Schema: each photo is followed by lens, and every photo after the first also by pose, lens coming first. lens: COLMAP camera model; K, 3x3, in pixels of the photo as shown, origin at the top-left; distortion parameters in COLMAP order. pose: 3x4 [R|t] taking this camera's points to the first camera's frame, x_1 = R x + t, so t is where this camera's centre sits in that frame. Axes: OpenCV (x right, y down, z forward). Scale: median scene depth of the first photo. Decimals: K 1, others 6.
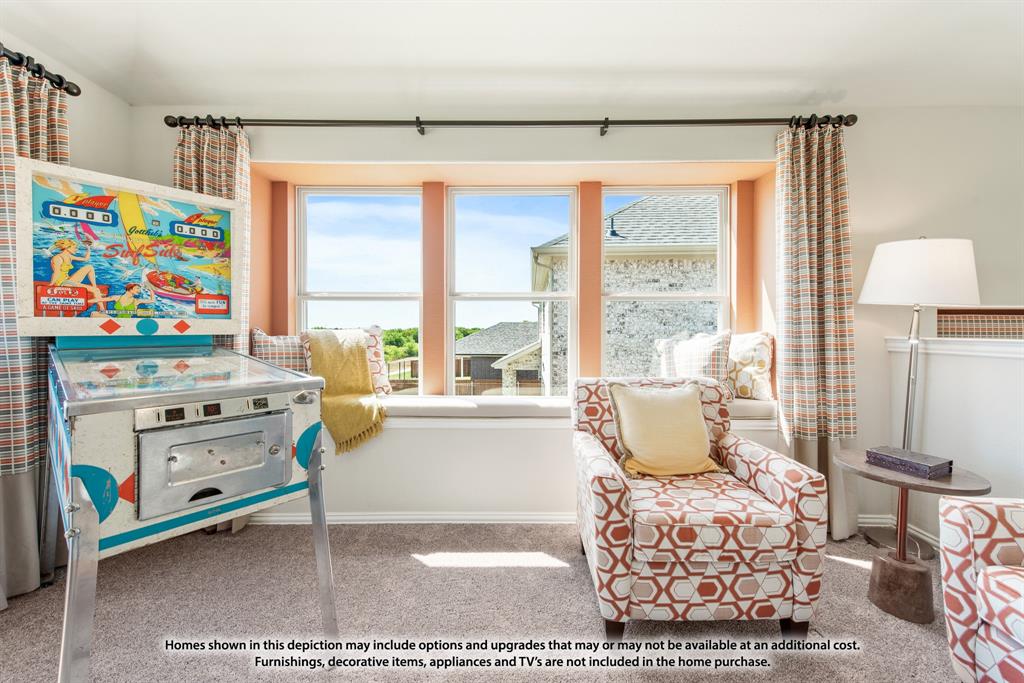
lens RADIAL K [[410.1, 0, 504.7], [0, 410.1, 333.1], [0, 0, 1]] dist [0.003261, -0.000651]
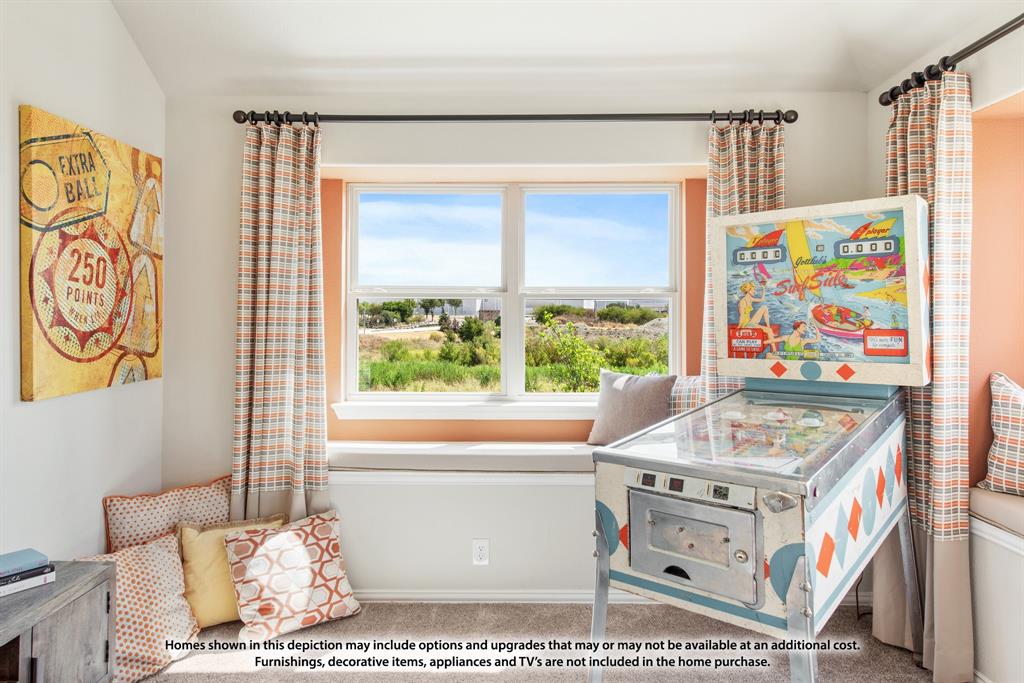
lens RADIAL K [[624.6, 0, 508.7], [0, 624.6, 314.5], [0, 0, 1]] dist [0.019417, -0.007186]
pose [[0.013930, -0.016837, -0.999761, 0.435590], [-0.005319, 0.999843, -0.016912, -0.107060], [0.999889, 0.005553, 0.013838, 0.344387]]
